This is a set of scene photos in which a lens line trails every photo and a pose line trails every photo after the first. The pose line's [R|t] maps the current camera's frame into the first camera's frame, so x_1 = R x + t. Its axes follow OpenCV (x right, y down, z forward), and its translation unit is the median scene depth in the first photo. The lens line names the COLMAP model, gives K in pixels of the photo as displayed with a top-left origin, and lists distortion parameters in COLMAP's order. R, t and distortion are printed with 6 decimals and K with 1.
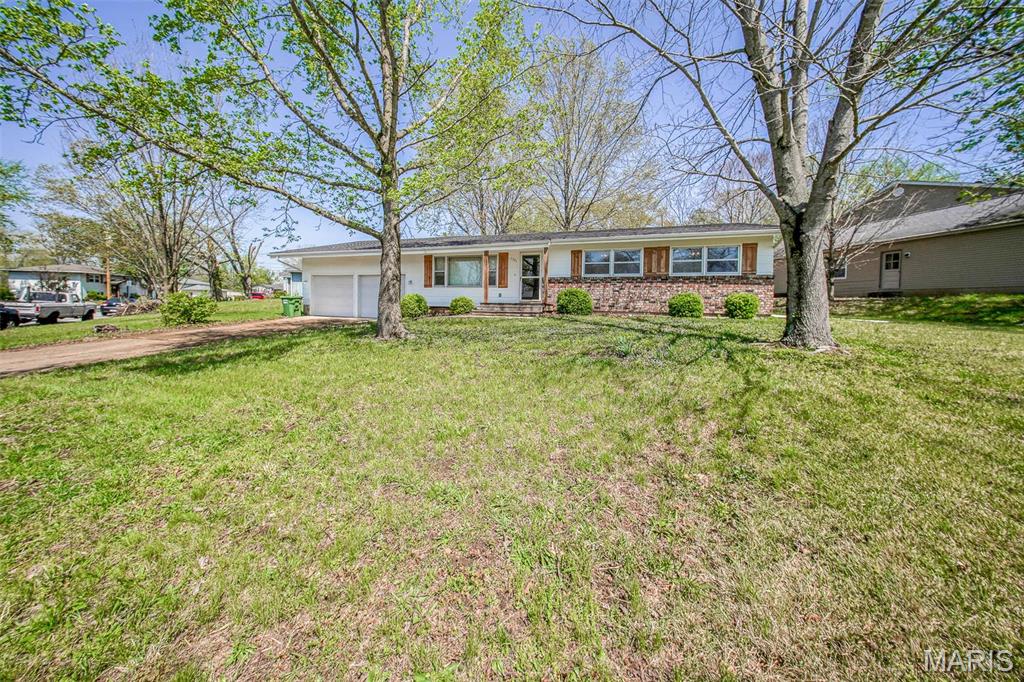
lens RADIAL K [[312.8, 0, 512.2], [0, 312.8, 308.4], [0, 0, 1]] dist [-0.004826, -0.000094]
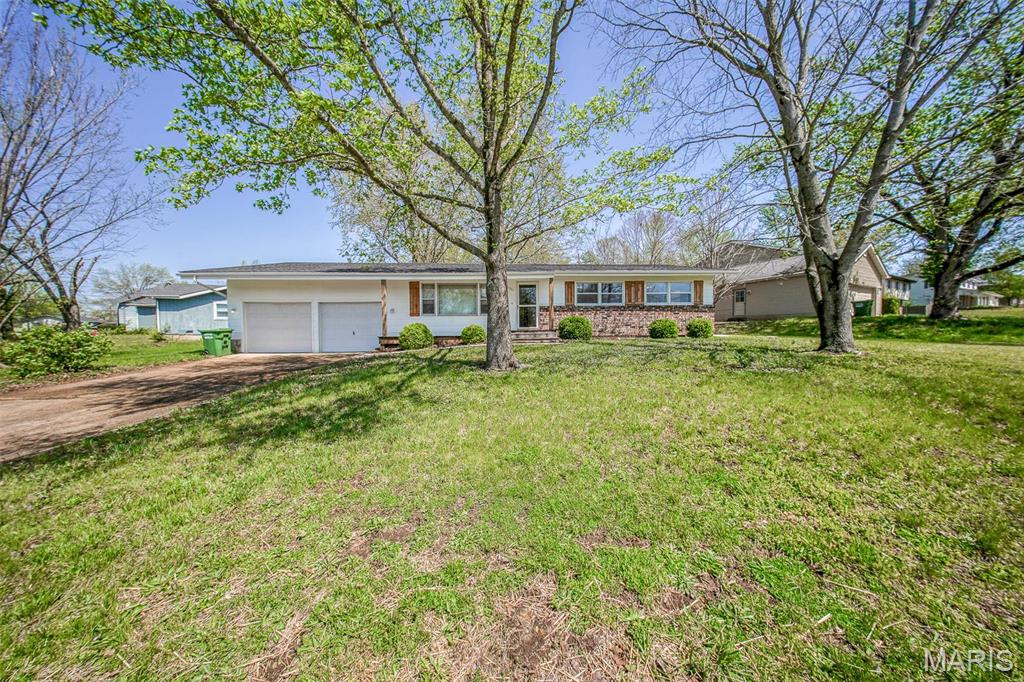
lens RADIAL K [[298.6, 0, 508.4], [0, 298.6, 339.3], [0, 0, 1]] dist [-0.004642, -0.000100]
pose [[0.940436, -0.031806, 0.338480, -0.361501], [0.030016, 0.999494, 0.010524, 0.000506], [-0.338644, 0.000263, 0.940915, 0.079823]]
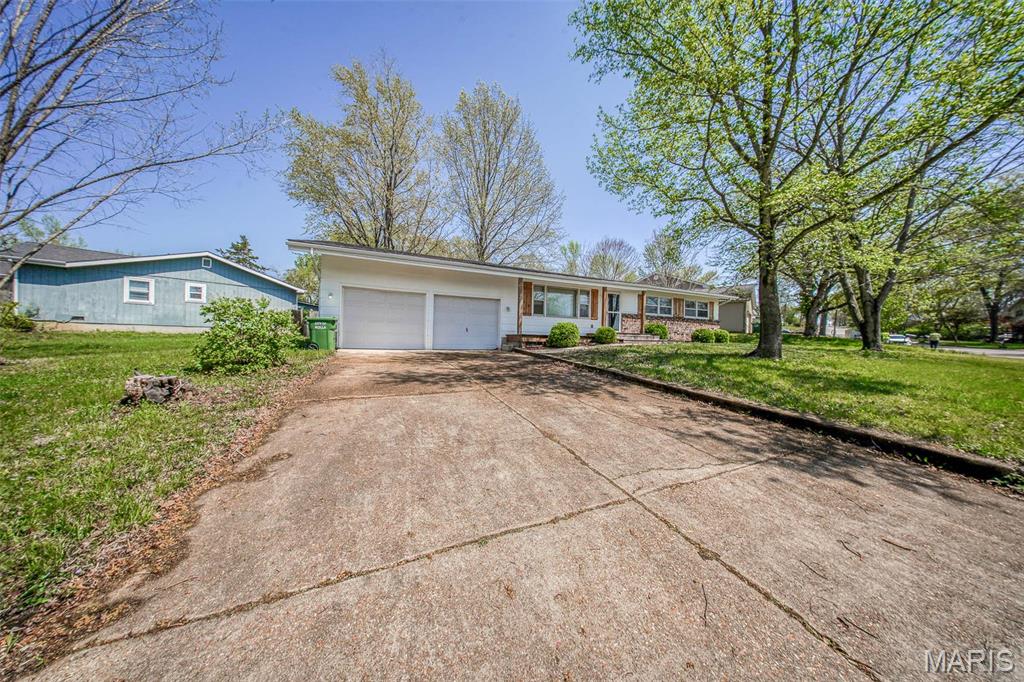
lens RADIAL K [[298.6, 0, 508.4], [0, 298.6, 339.3], [0, 0, 1]] dist [-0.004642, -0.000100]
pose [[0.754329, 0.001737, 0.656495, -1.057106], [0.002727, 0.999980, -0.005780, 0.010854], [-0.656491, 0.006150, 0.754308, 0.412689]]
